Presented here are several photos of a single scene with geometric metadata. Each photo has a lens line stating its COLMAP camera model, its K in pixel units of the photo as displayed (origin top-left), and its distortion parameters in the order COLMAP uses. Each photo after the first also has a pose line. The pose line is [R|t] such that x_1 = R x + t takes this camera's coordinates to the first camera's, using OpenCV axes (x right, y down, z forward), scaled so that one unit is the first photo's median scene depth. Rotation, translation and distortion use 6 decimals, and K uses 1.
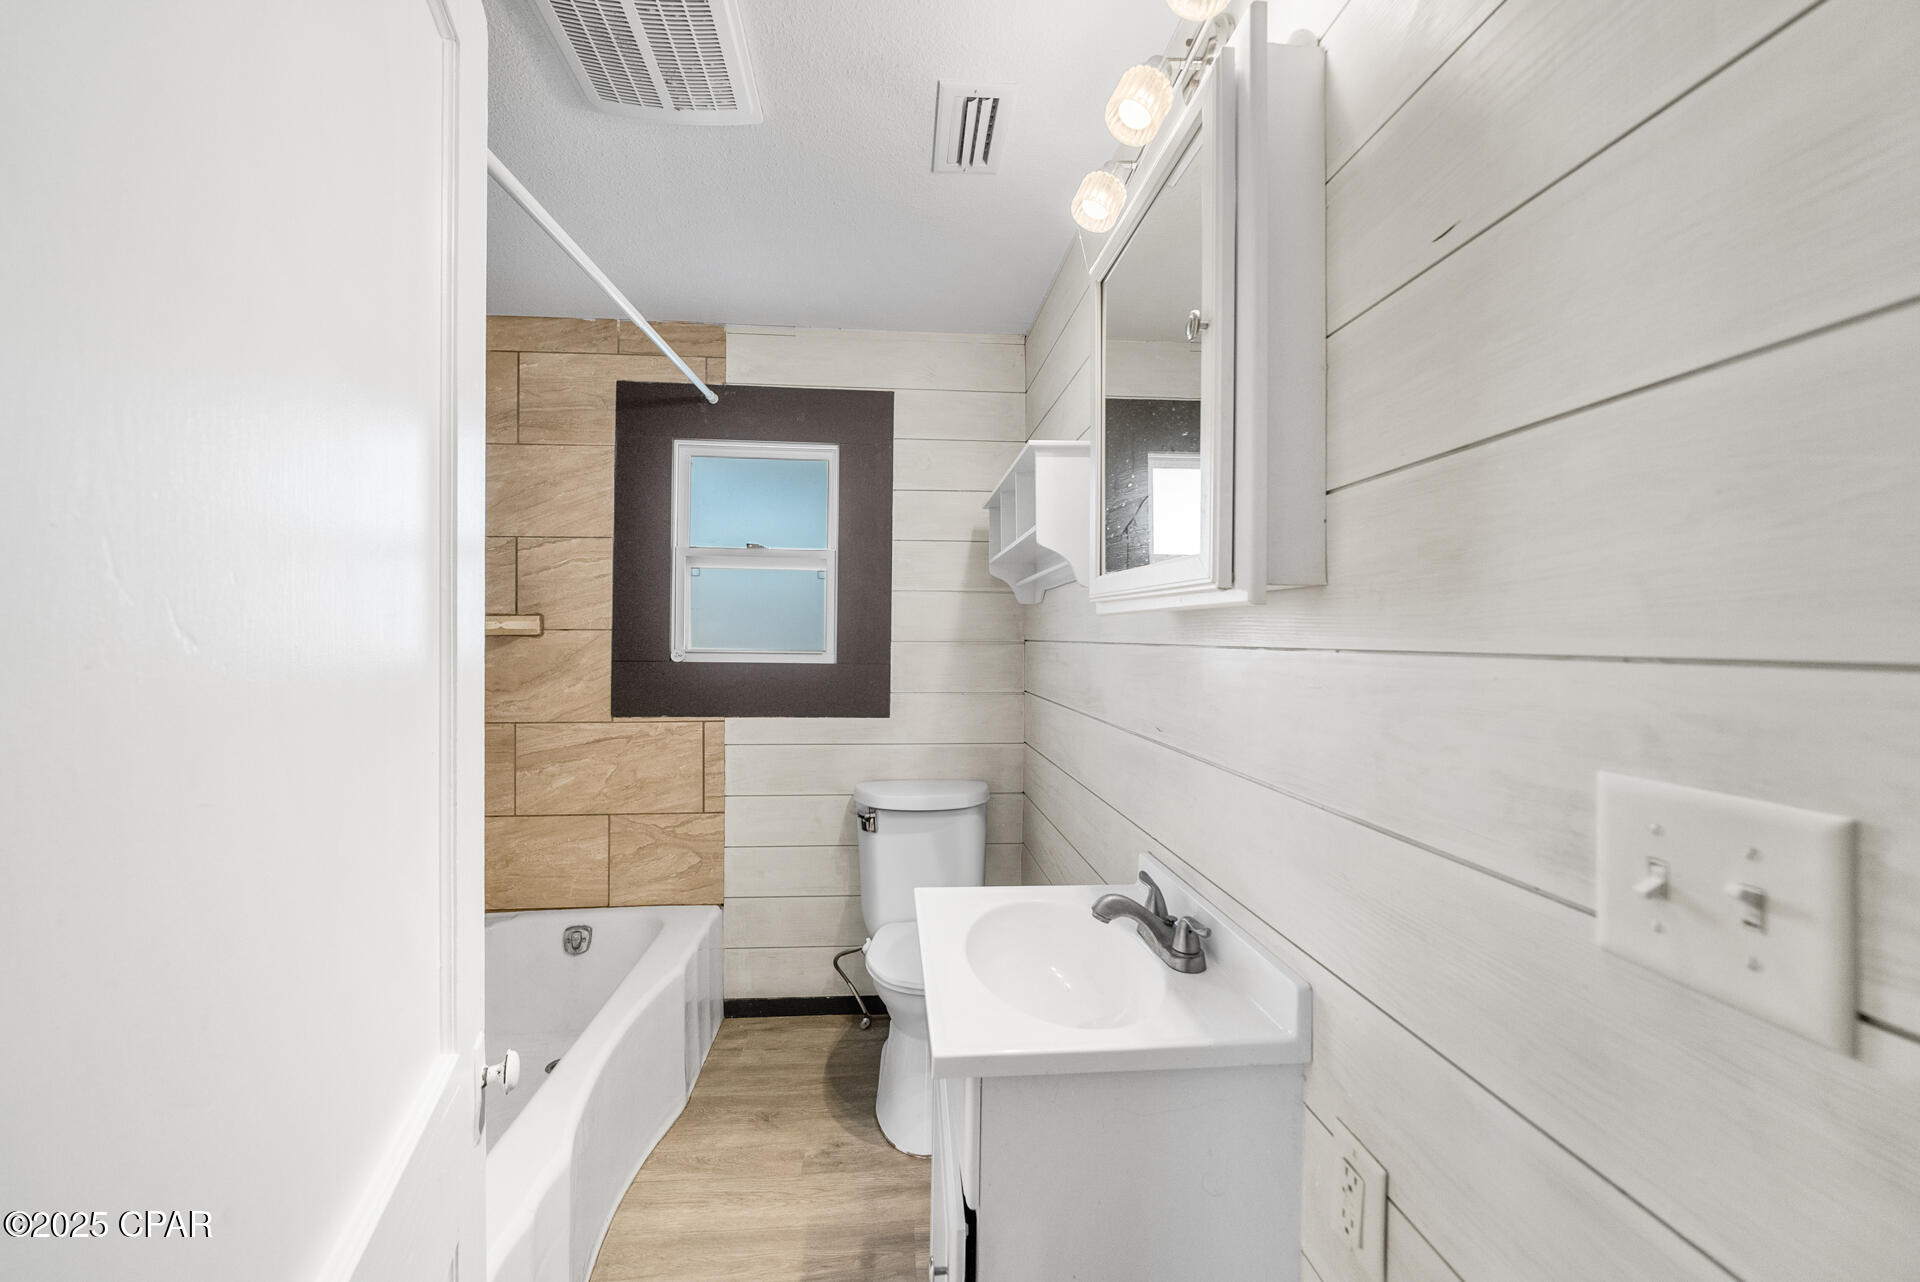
lens RADIAL K [[667.1, 0, 953.8], [0, 667.1, 634.5], [0, 0, 1]] dist [-0.005623, -0.000142]
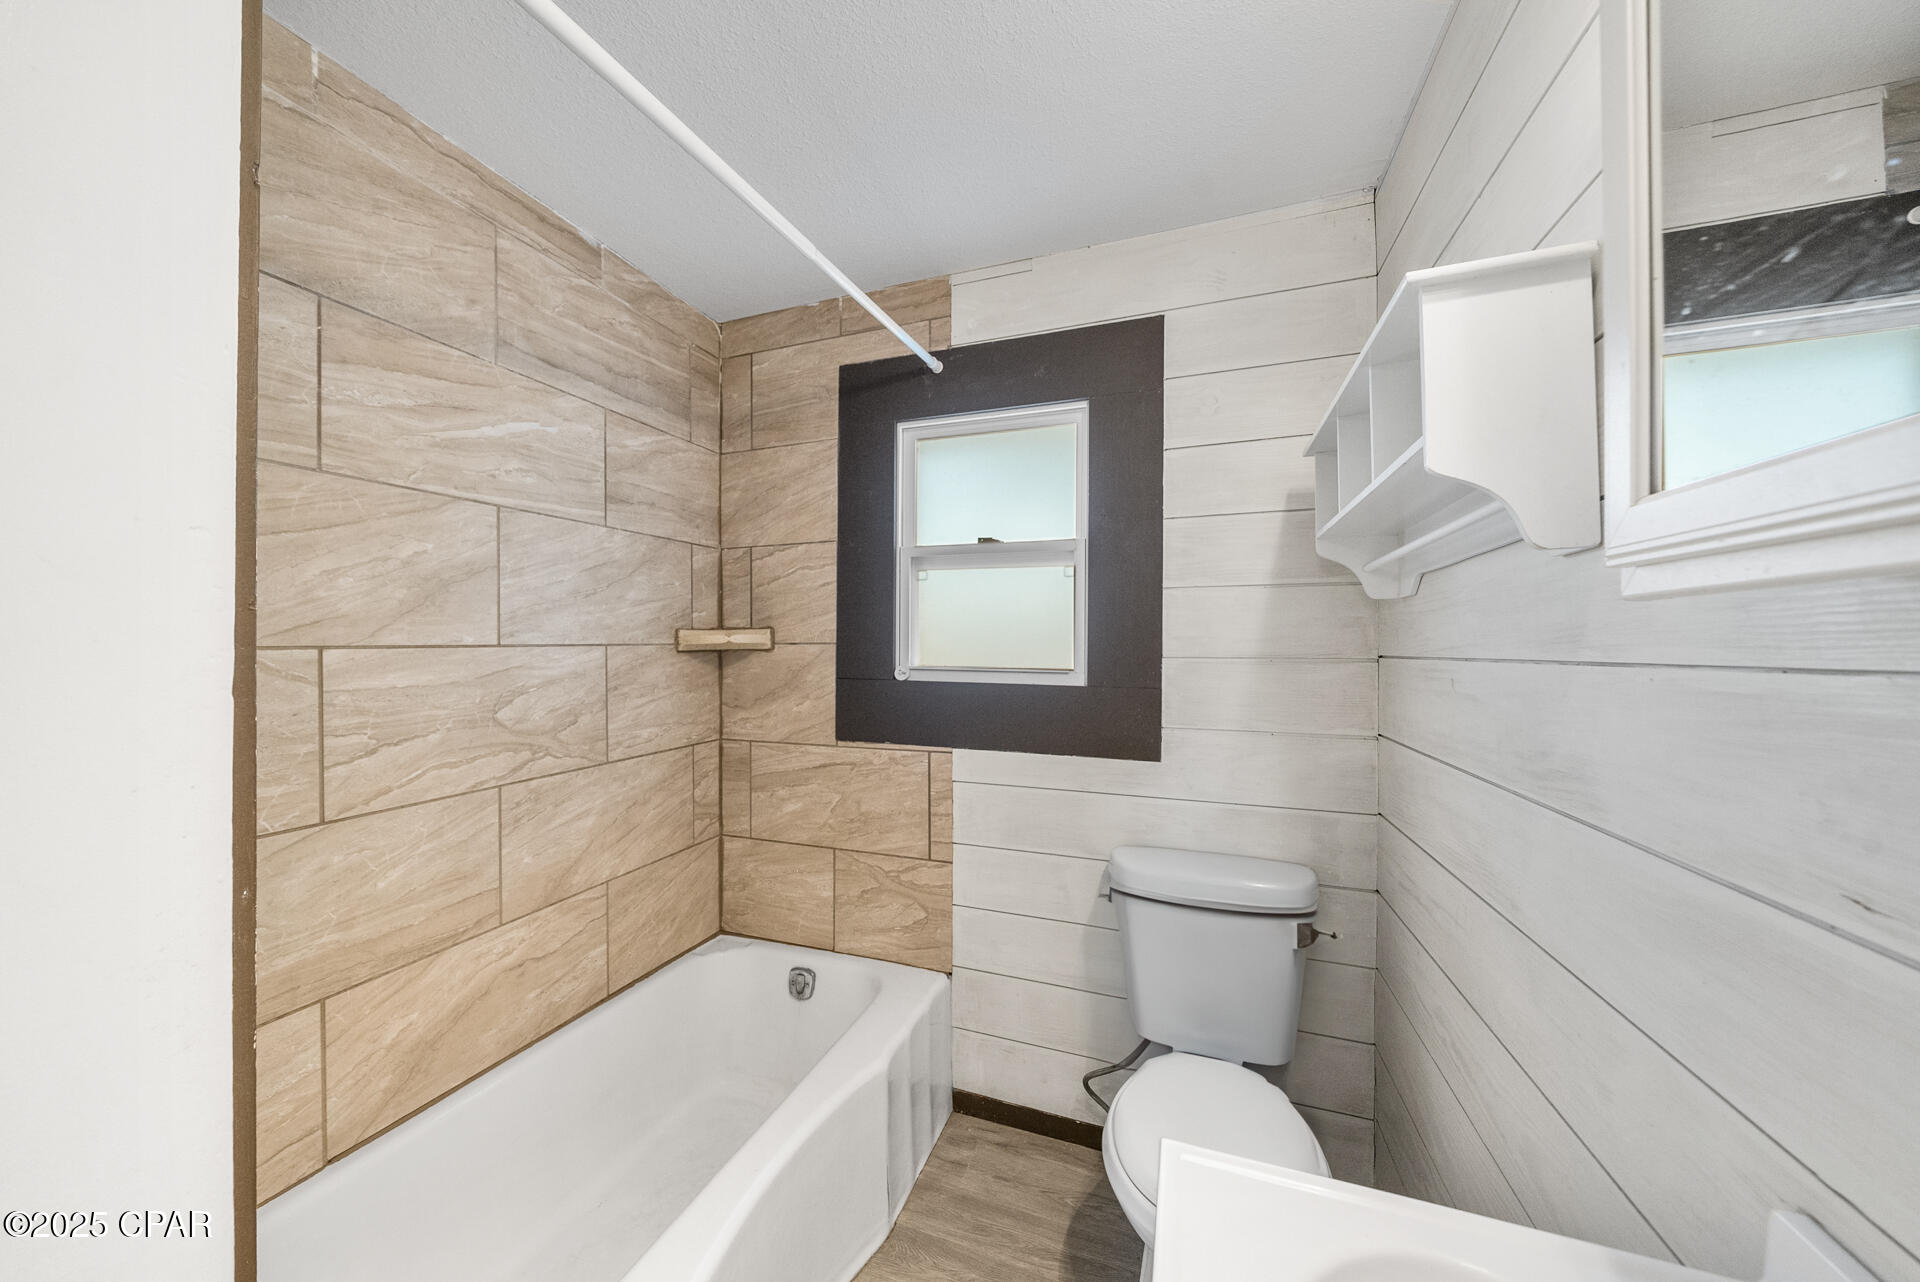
lens RADIAL K [[667.1, 0, 939.5], [0, 667.1, 642.6], [0, 0, 1]] dist [-0.005623, -0.000142]
pose [[0.898179, -0.006201, -0.439587, 0.008120], [0.002676, 0.999959, -0.008639, -0.000084], [0.439622, 0.006583, 0.898159, 0.253484]]
